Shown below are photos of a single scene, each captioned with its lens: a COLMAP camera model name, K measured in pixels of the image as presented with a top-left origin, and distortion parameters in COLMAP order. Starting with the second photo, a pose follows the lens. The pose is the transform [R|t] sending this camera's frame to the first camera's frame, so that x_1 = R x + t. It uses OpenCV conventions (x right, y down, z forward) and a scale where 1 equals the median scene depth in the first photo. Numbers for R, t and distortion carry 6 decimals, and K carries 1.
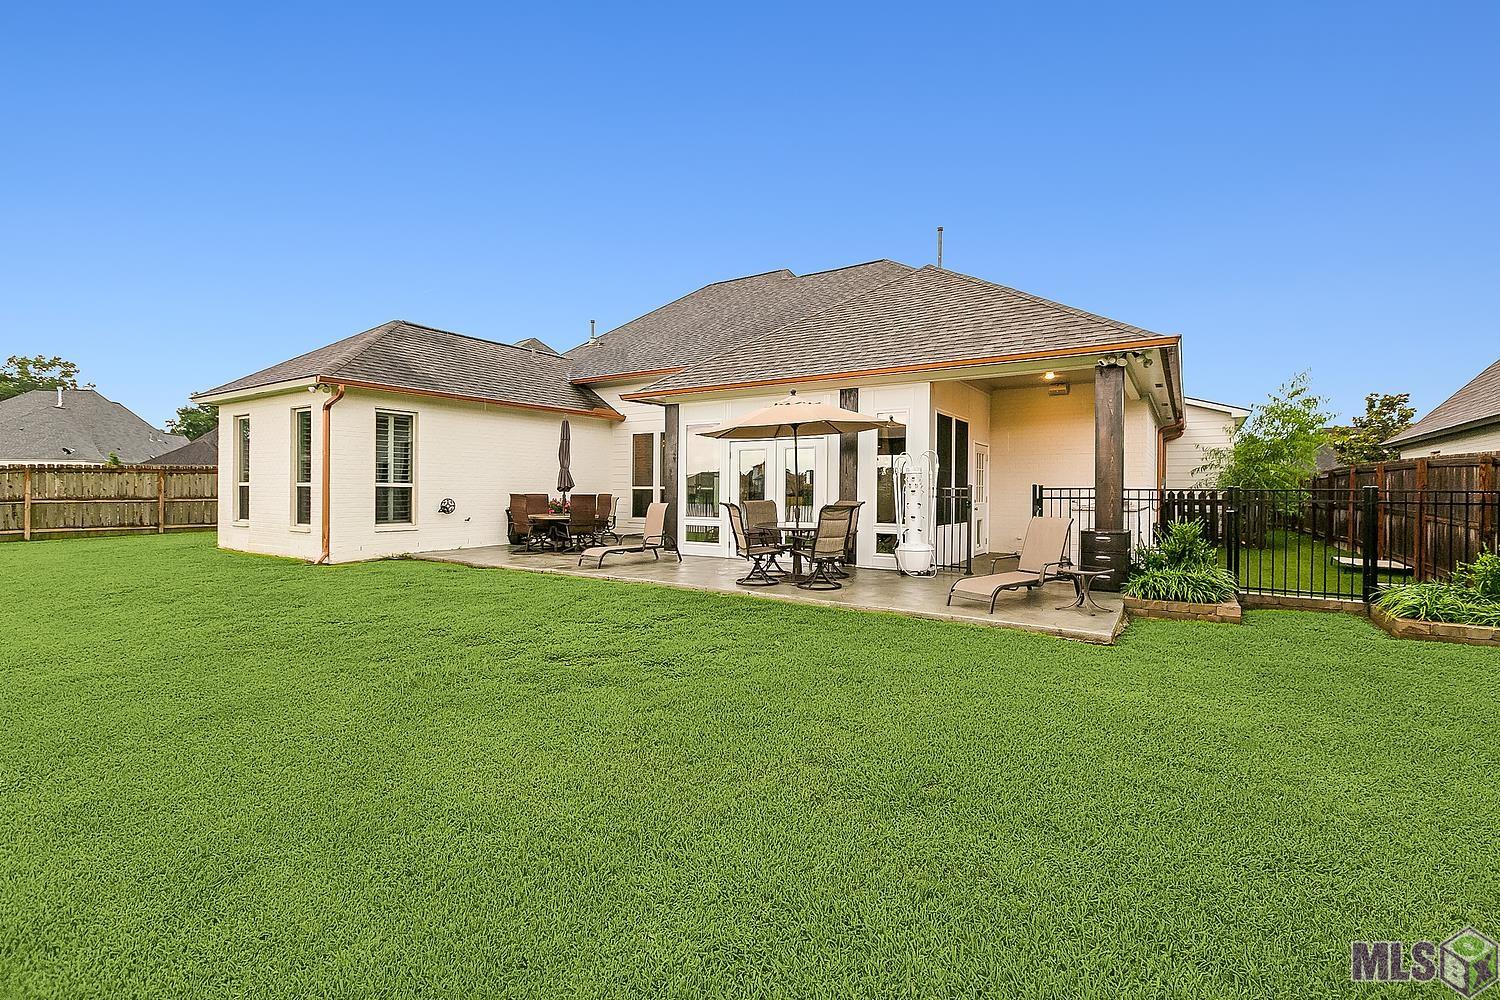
lens RADIAL K [[686.9, 0, 706.0], [0, 686.9, 494.1], [0, 0, 1]] dist [-0.017607, -0.000377]
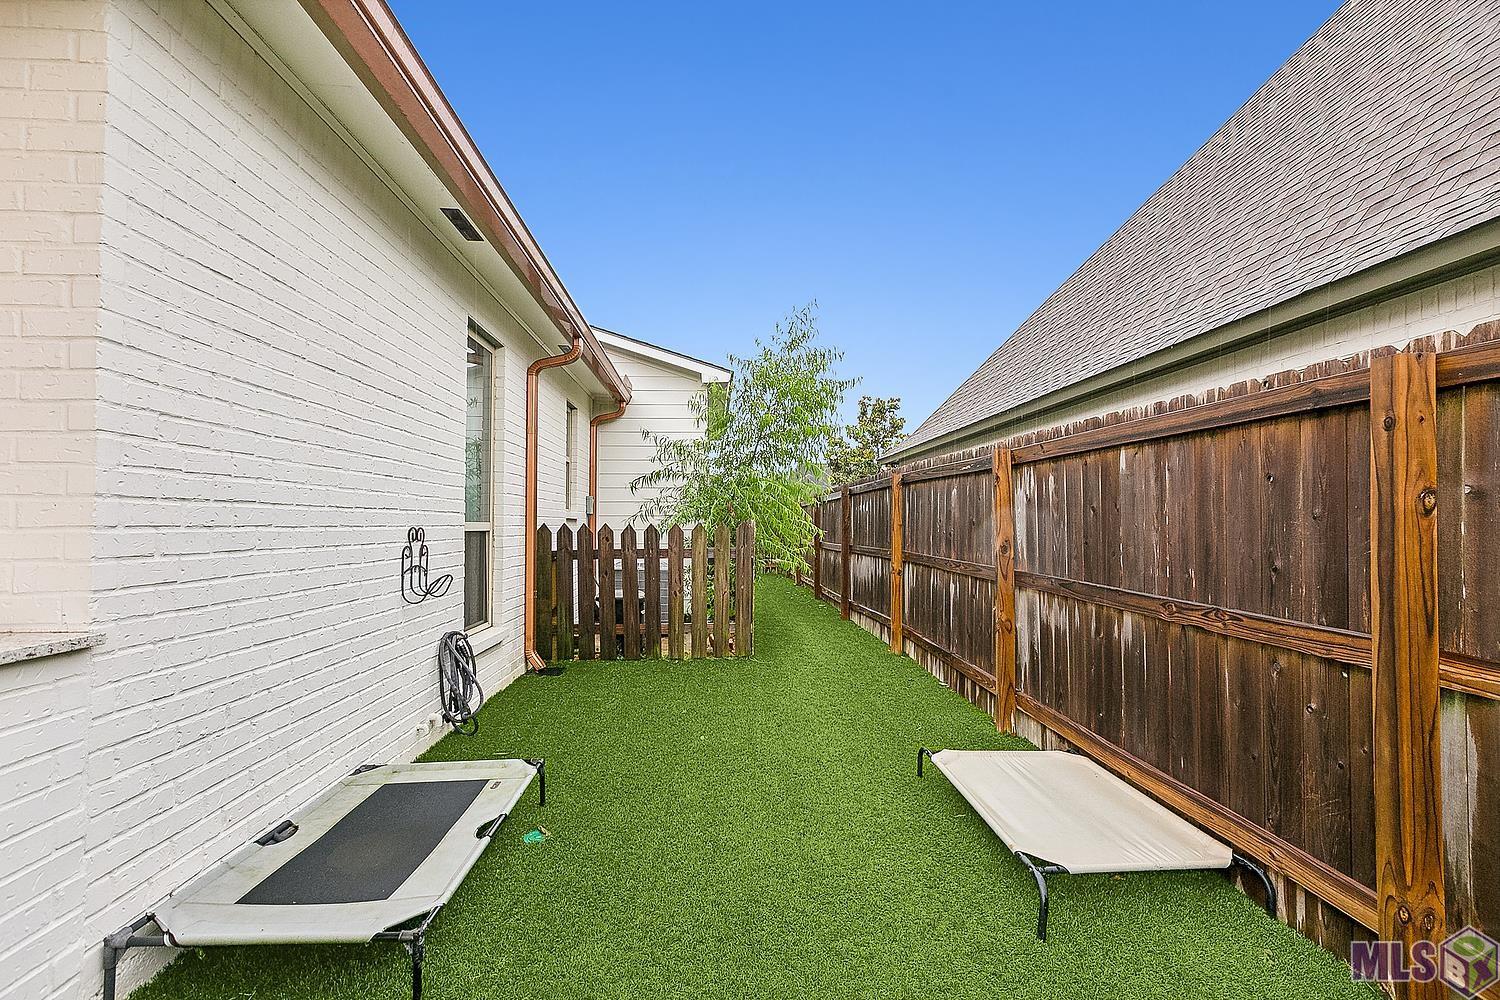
lens RADIAL K [[686.9, 0, 750.5], [0, 686.9, 506.1], [0, 0, 1]] dist [-0.017607, -0.000377]
pose [[0.783137, 0.005547, 0.621824, 0.475395], [0.011656, 0.999654, -0.023598, -0.004892], [-0.621739, 0.025728, 0.782801, 0.565388]]
